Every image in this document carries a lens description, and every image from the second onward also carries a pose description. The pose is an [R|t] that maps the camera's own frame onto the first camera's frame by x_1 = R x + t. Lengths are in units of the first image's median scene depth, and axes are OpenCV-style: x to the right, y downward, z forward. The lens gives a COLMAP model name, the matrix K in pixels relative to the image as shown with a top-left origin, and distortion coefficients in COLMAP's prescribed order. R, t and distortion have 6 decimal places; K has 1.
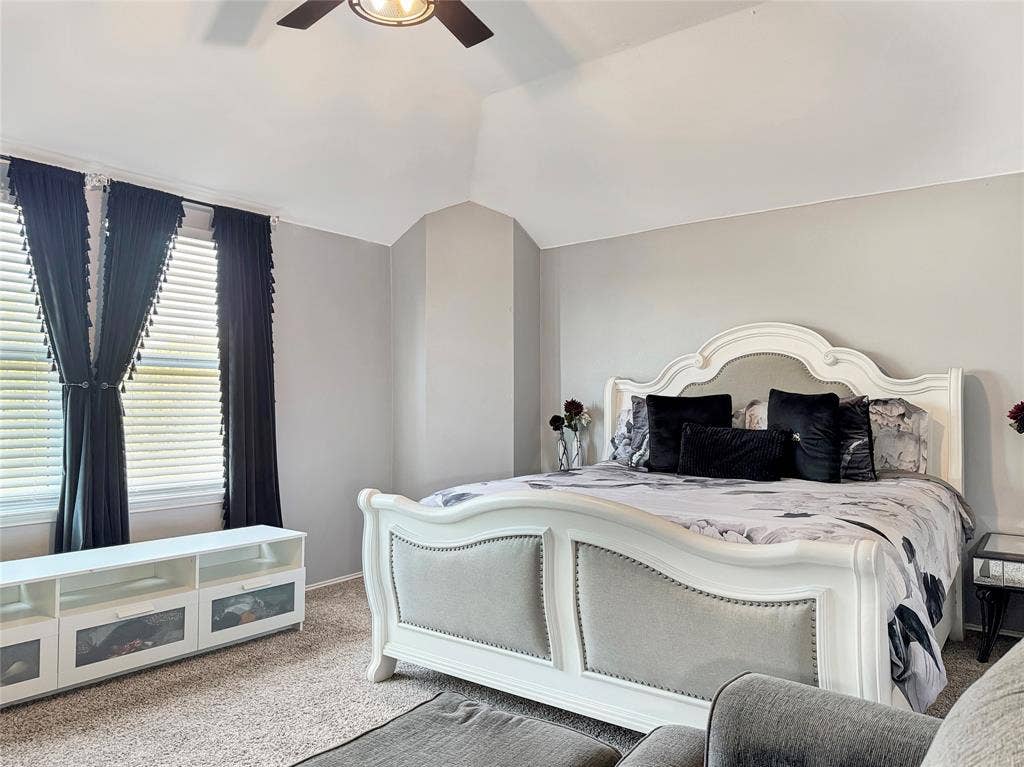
lens RADIAL K [[740.3, 0, 521.1], [0, 740.3, 385.5], [0, 0, 1]] dist [0.034770, -0.022621]
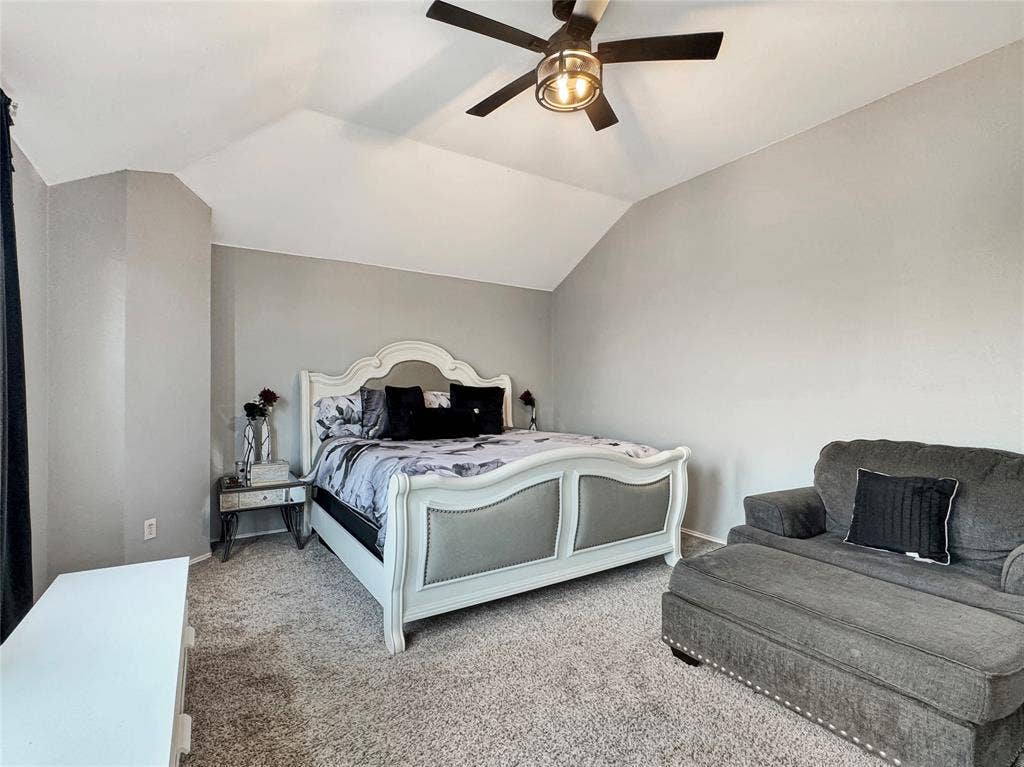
lens RADIAL K [[485.9, 0, 522.8], [0, 485.9, 386.8], [0, 0, 1]] dist [-0.000317, 0.000604]
pose [[0.334039, 0.008675, 0.942519, -0.615388], [-0.024210, 0.999707, -0.000622, 0.008285], [-0.942248, -0.022611, 0.334151, 0.464326]]
